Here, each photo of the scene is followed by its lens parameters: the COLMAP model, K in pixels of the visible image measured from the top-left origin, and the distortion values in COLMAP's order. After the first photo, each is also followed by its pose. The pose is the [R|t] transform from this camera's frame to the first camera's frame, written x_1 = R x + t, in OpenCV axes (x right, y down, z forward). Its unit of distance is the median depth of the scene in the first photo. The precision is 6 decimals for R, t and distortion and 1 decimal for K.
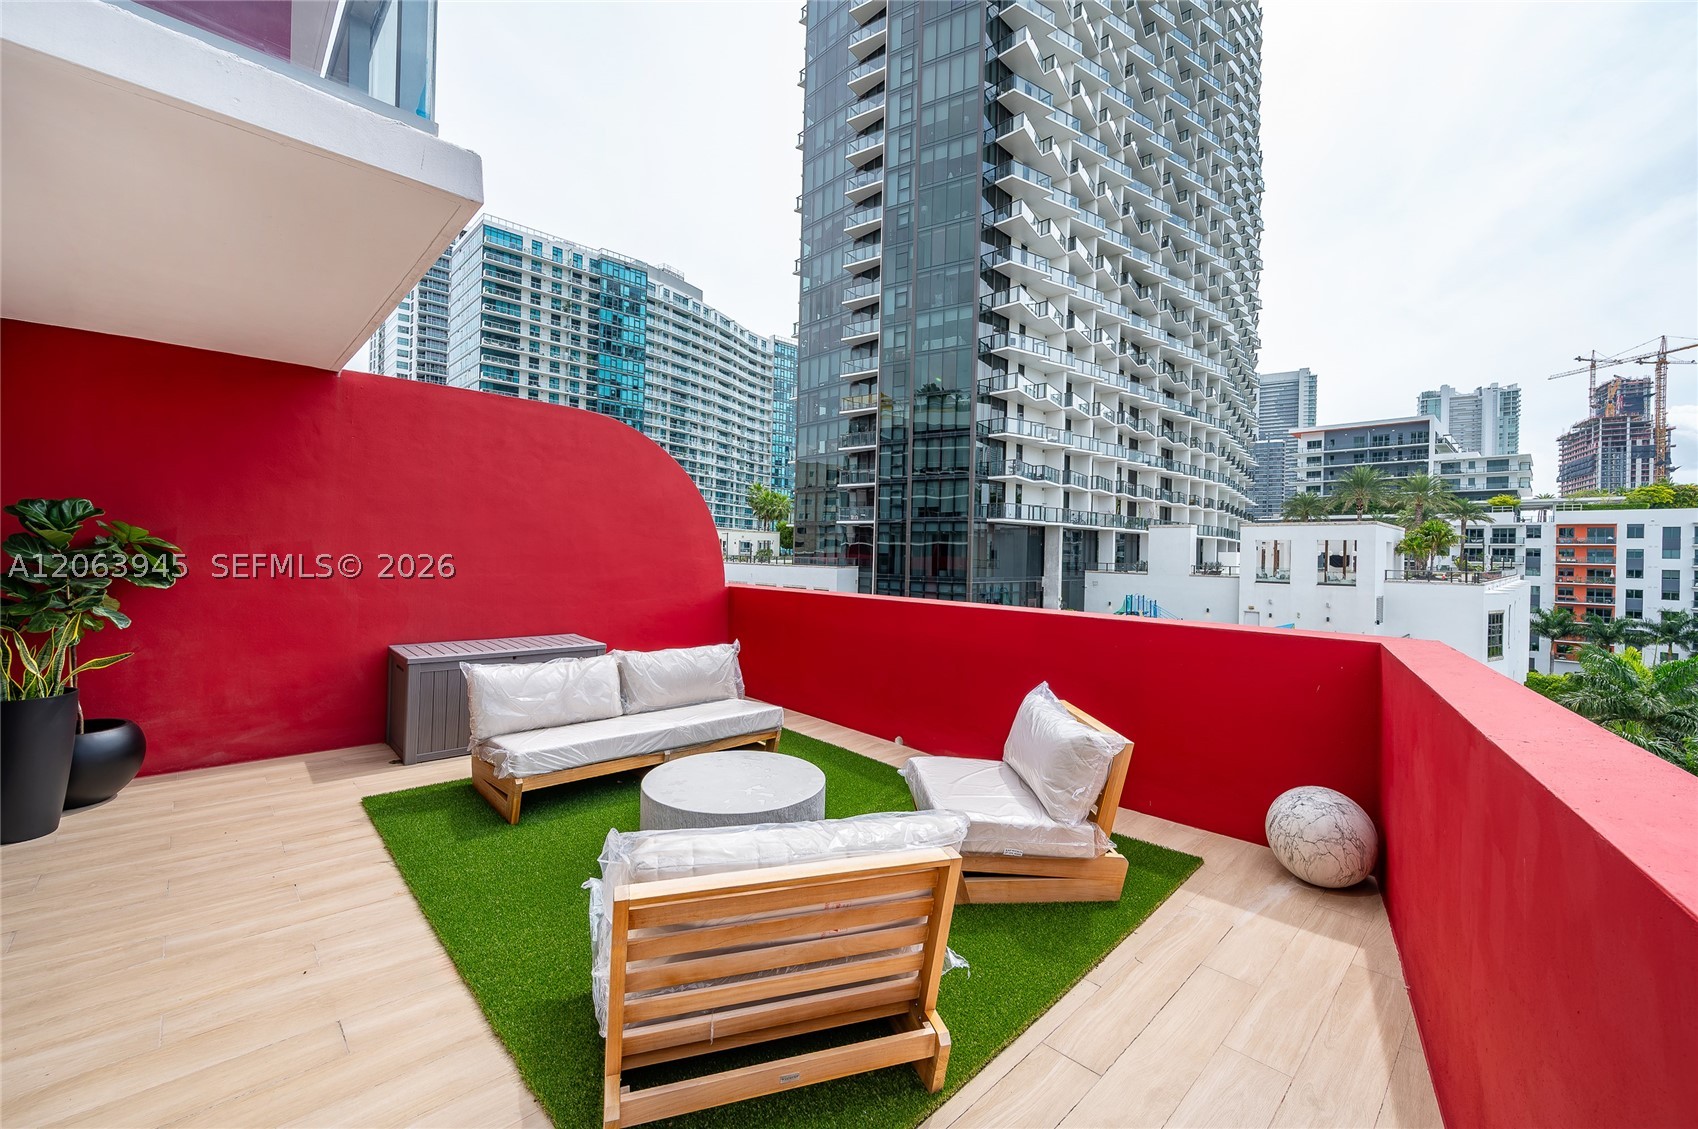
lens RADIAL K [[679.2, 0, 802.3], [0, 679.2, 564.3], [0, 0, 1]] dist [0.001118, 0.000197]
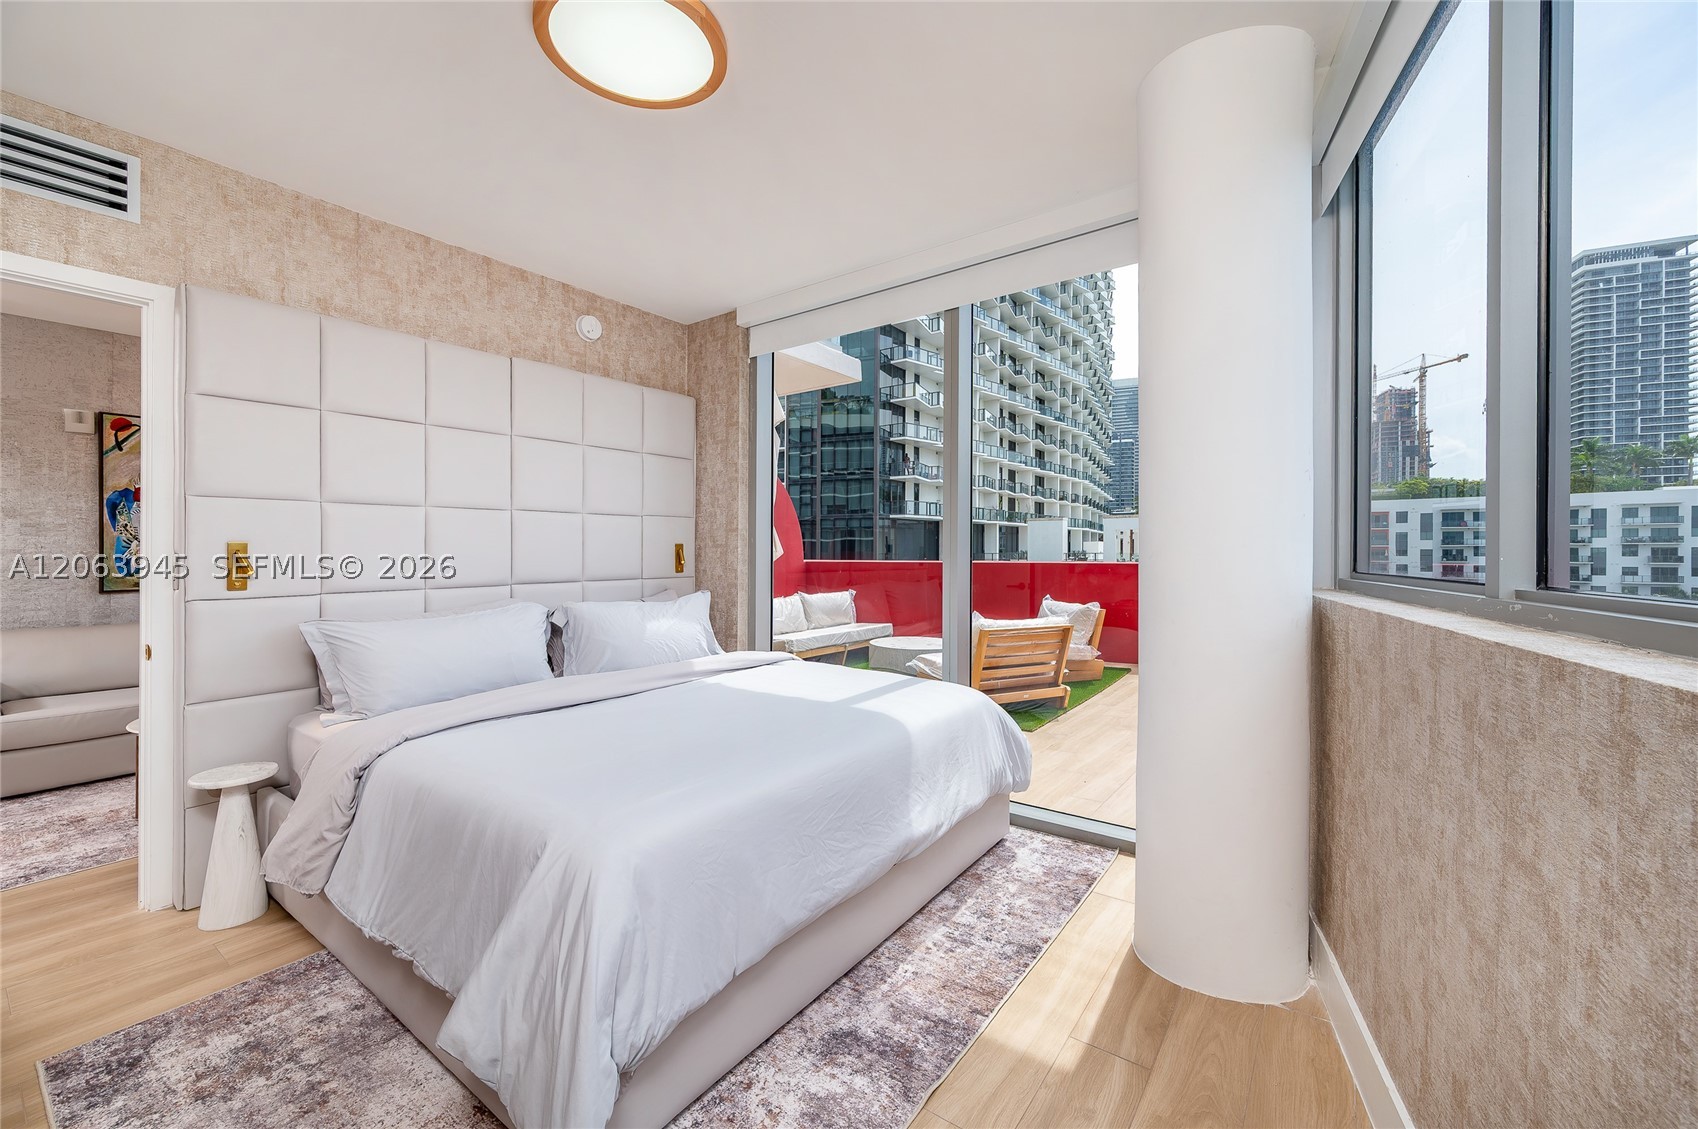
lens RADIAL K [[667.1, 0, 805.1], [0, 667.1, 569.5], [0, 0, 1]] dist [0.028838, -0.009294]
pose [[0.987037, -0.026142, 0.158346, -0.028144], [0.024268, 0.999611, 0.013761, 0.002438], [-0.158644, -0.009740, 0.987288, -0.035976]]
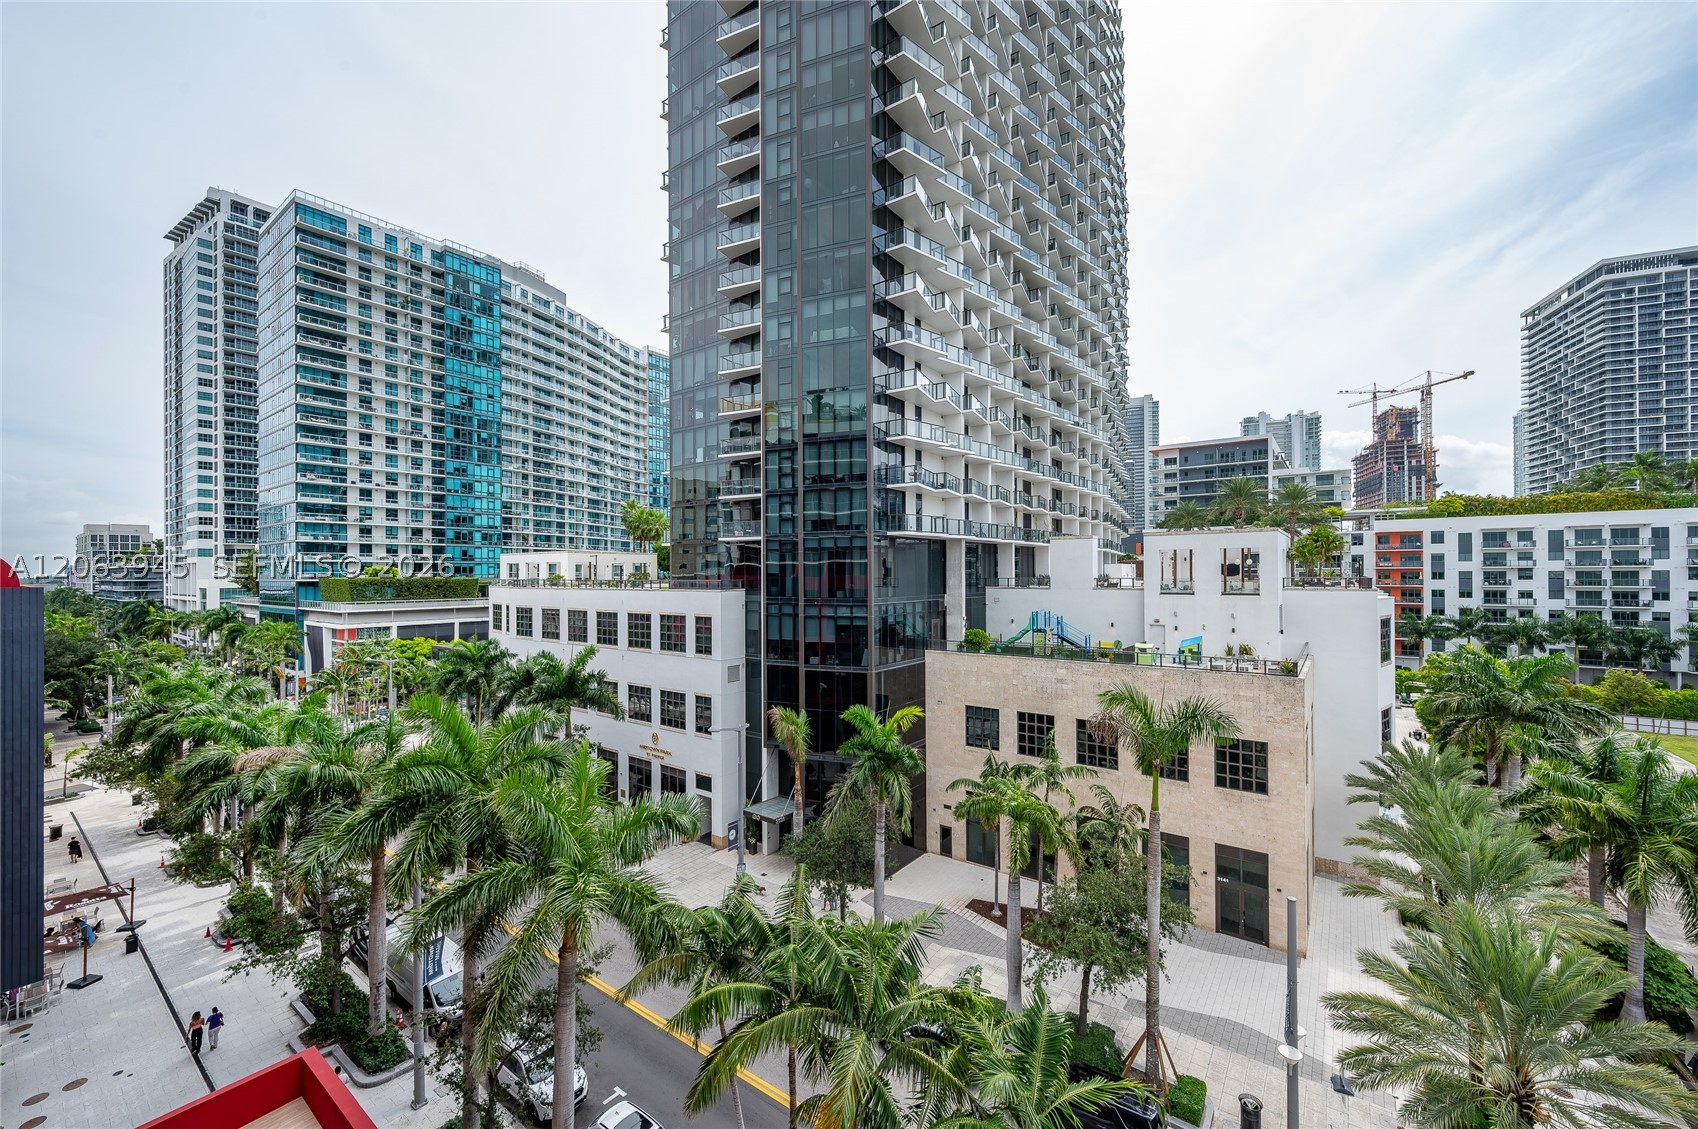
lens RADIAL K [[687.9, 0, 807.4], [0, 687.9, 602.8], [0, 0, 1]] dist [0.000317, -0.000045]
pose [[0.984440, -0.031842, 0.172813, 0.005452], [0.027550, 0.999251, 0.027178, -0.000822], [-0.173549, -0.021994, 0.984580, 0.084493]]
